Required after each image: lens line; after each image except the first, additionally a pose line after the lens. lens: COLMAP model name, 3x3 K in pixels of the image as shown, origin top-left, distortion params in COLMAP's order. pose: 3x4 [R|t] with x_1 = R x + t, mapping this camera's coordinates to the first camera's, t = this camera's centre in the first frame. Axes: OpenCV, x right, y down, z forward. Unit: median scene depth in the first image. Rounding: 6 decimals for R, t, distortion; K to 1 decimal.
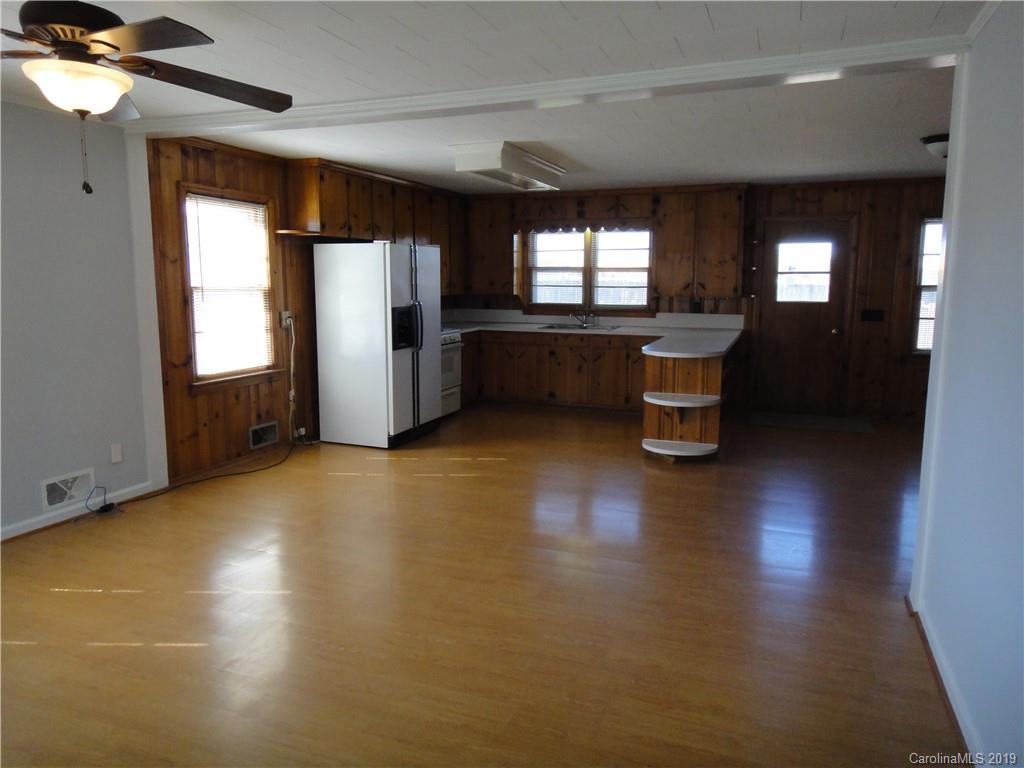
lens RADIAL K [[706.4, 0, 512.9], [0, 706.4, 388.0], [0, 0, 1]] dist [-0.005774, 0.004387]
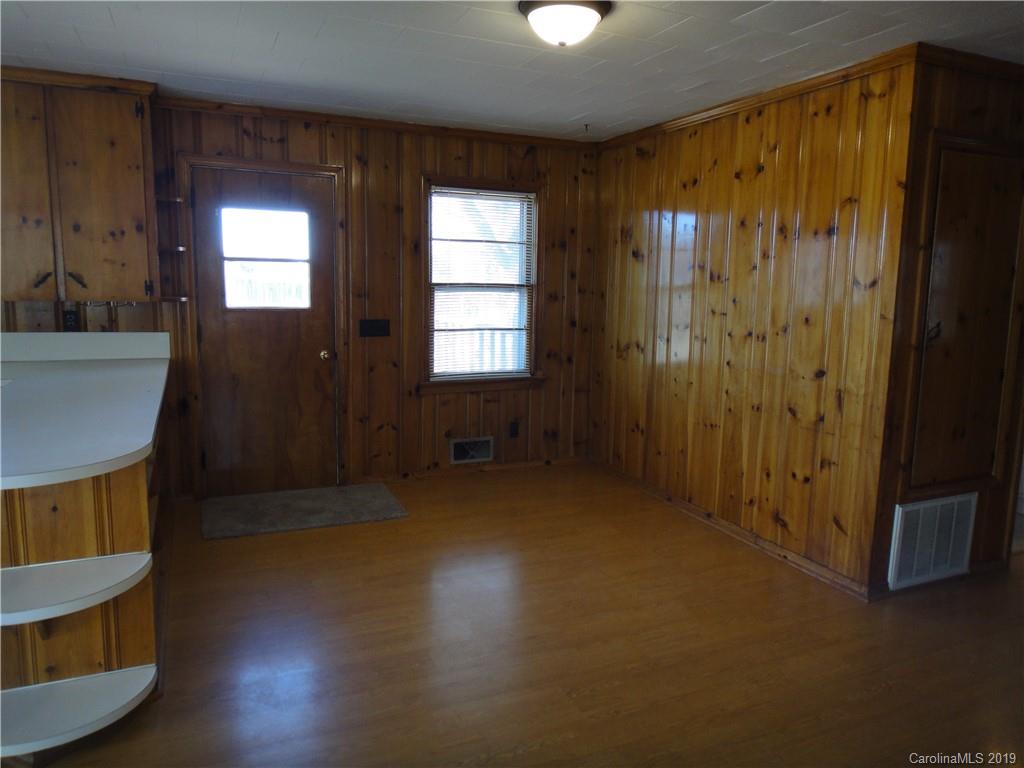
lens RADIAL K [[706.4, 0, 513.2], [0, 706.4, 381.7], [0, 0, 1]] dist [-0.005774, 0.004387]
pose [[0.699089, -0.087389, 0.709675, 0.131068], [0.087492, 0.995500, 0.036399, -0.067595], [-0.709662, 0.036645, 0.703589, 0.460109]]
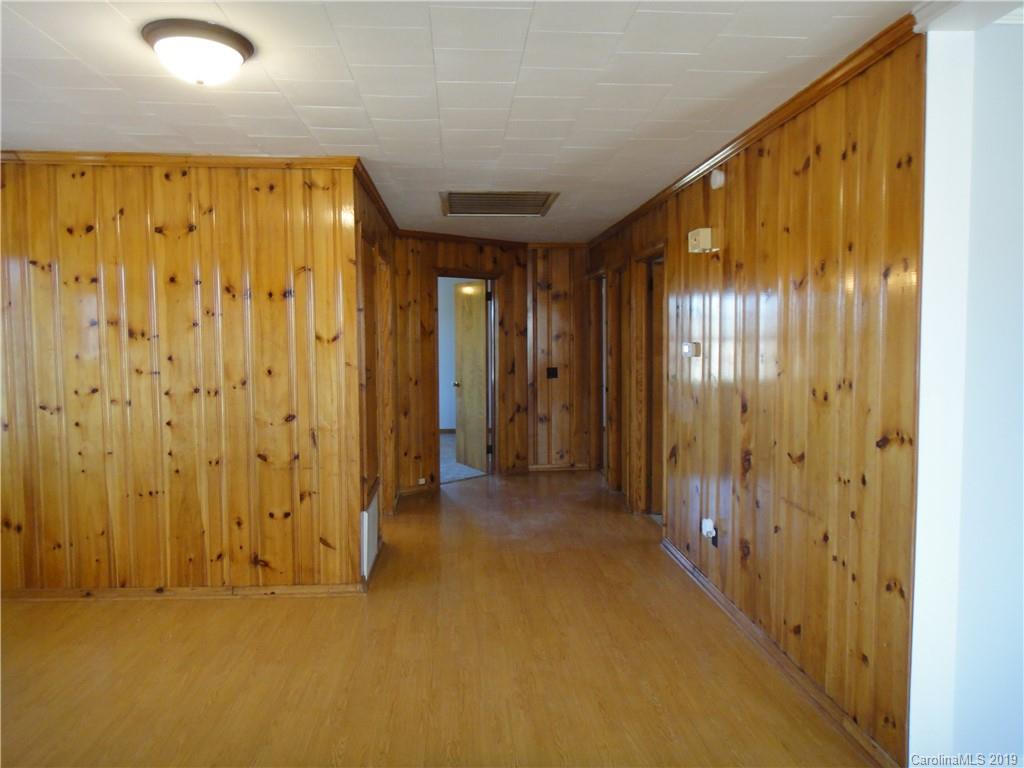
lens RADIAL K [[706.4, 0, 508.5], [0, 706.4, 385.4], [0, 0, 1]] dist [-0.005774, 0.004387]
pose [[-0.420058, -0.052822, 0.905959, 0.106441], [0.138385, 0.982901, 0.121472, -0.079899], [-0.896884, 0.176397, -0.405566, 0.544629]]
